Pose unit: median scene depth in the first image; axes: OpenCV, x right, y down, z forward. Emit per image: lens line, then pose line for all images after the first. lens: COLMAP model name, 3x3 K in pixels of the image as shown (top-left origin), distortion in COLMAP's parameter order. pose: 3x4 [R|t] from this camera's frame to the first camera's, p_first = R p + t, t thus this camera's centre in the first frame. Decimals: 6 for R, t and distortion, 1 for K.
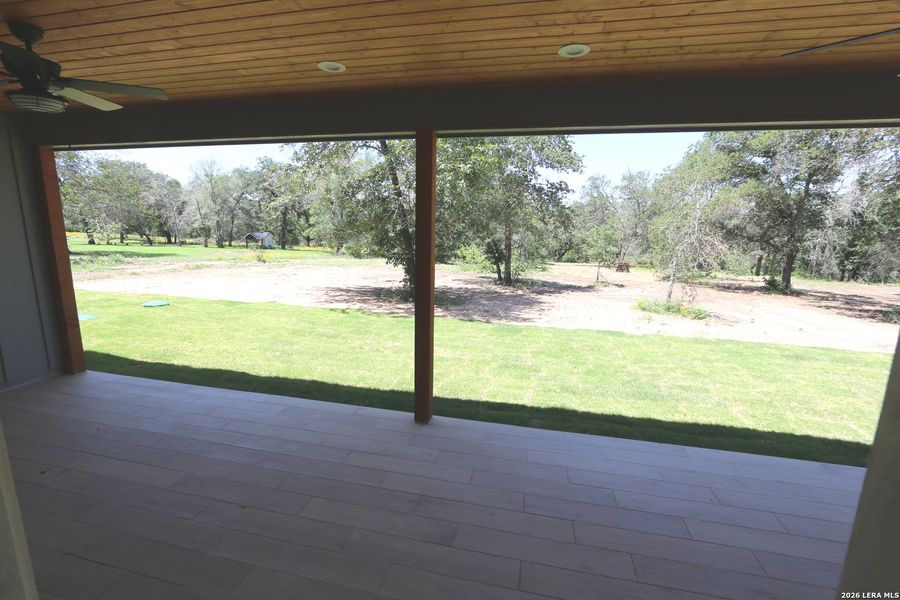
lens RADIAL K [[411.4, 0, 444.6], [0, 411.4, 303.7], [0, 0, 1]] dist [-0.016064, 0.001716]
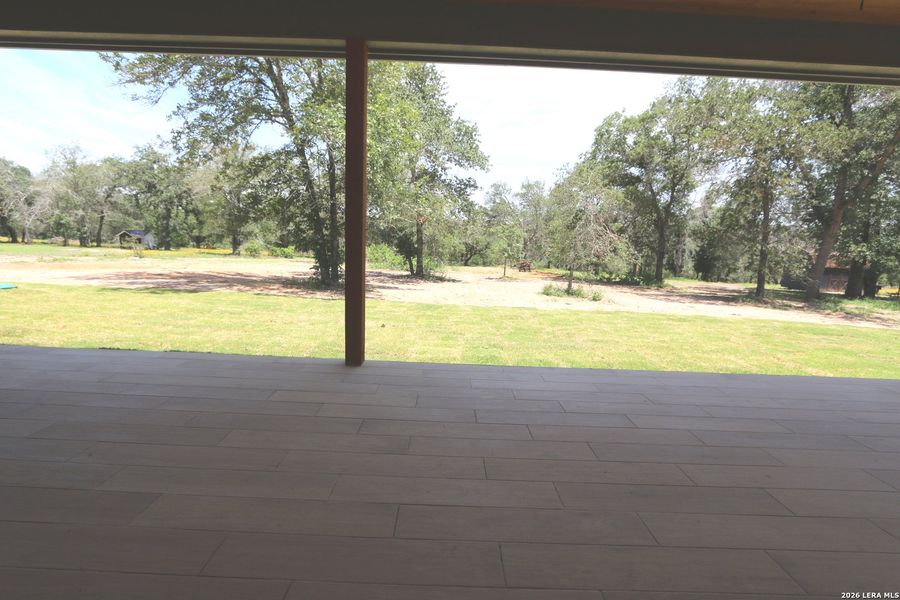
lens RADIAL K [[411.4, 0, 447.1], [0, 411.4, 298.3], [0, 0, 1]] dist [-0.016064, 0.001716]
pose [[0.974086, -0.017647, 0.225488, -0.010913], [0.024316, 0.999344, -0.026834, 0.032226], [-0.224866, 0.031622, 0.973876, 0.010463]]
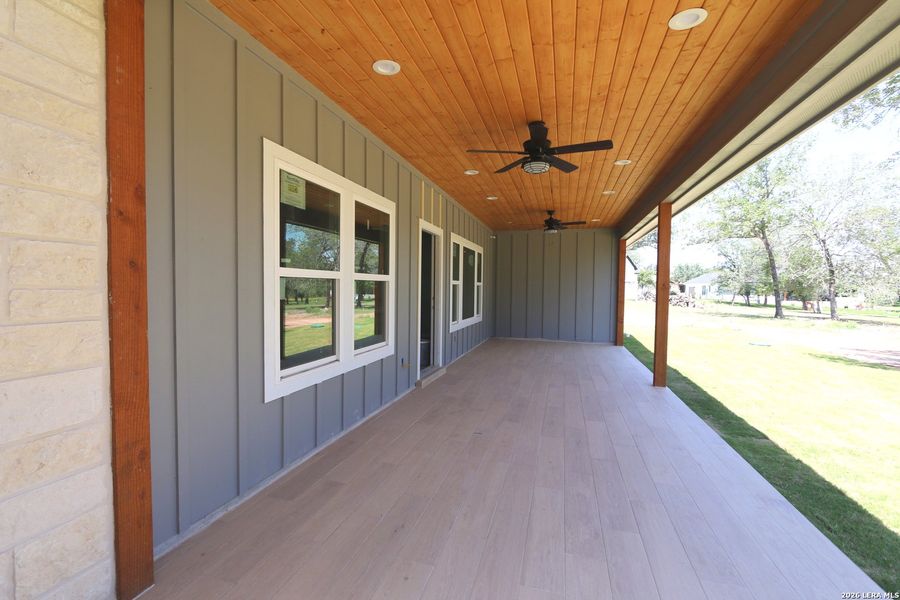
lens RADIAL K [[411.4, 0, 447.3], [0, 411.4, 304.2], [0, 0, 1]] dist [-0.016064, 0.001716]
pose [[-0.041106, 0.021087, -0.998932, 0.292851], [-0.202778, 0.978795, 0.029006, 0.020346], [0.978362, 0.203753, -0.035959, 0.047877]]
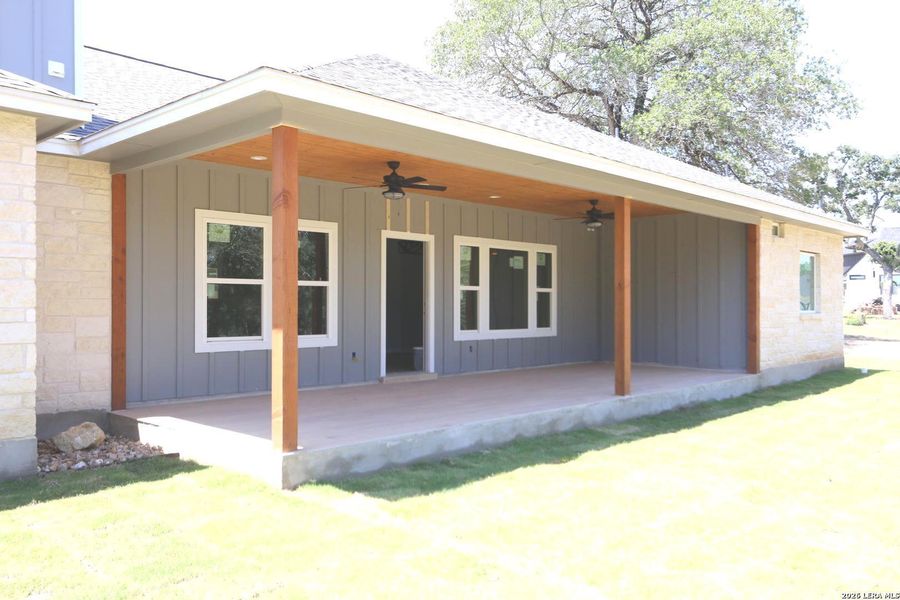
lens RADIAL K [[755.9, 0, 453.0], [0, 755.9, 304.8], [0, 0, 1]] dist [0.010627, -0.001608]
pose [[-0.490310, -0.021121, -0.871292, 0.479116], [-0.176185, 0.981468, 0.075355, -0.020738], [0.853554, 0.190456, -0.484945, 0.334230]]
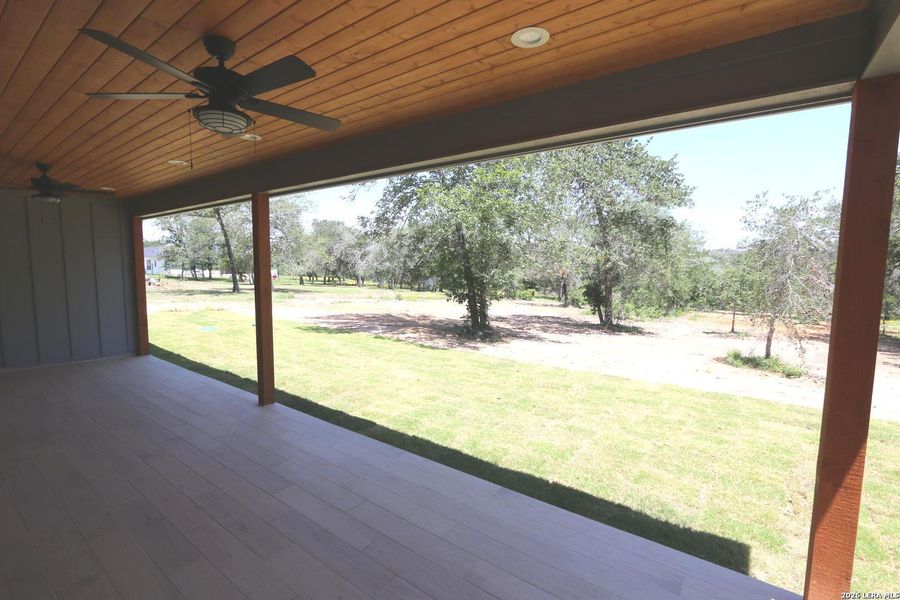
lens RADIAL K [[411.4, 0, 441.5], [0, 411.4, 303.1], [0, 0, 1]] dist [-0.016064, 0.001716]
pose [[0.914828, 0.026180, -0.402995, 0.196684], [-0.069820, 0.993123, -0.093980, 0.009030], [0.397763, 0.114113, 0.910364, -0.001231]]
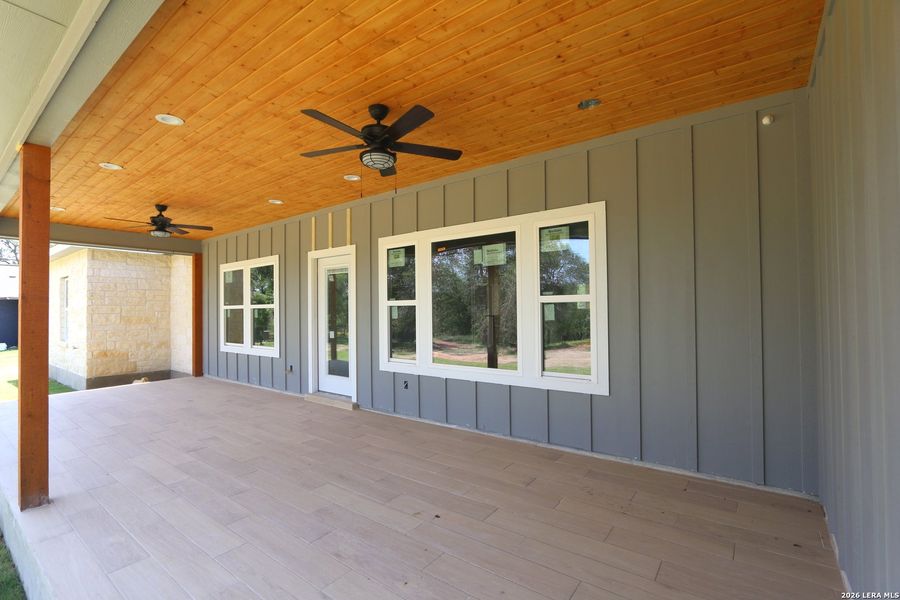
lens RADIAL K [[411.4, 0, 445.9], [0, 411.4, 305.9], [0, 0, 1]] dist [-0.016064, 0.001716]
pose [[-0.912828, -0.011456, 0.408183, -0.205924], [0.055447, 0.986871, 0.151695, -0.024958], [-0.404562, 0.161103, -0.900208, 0.257694]]
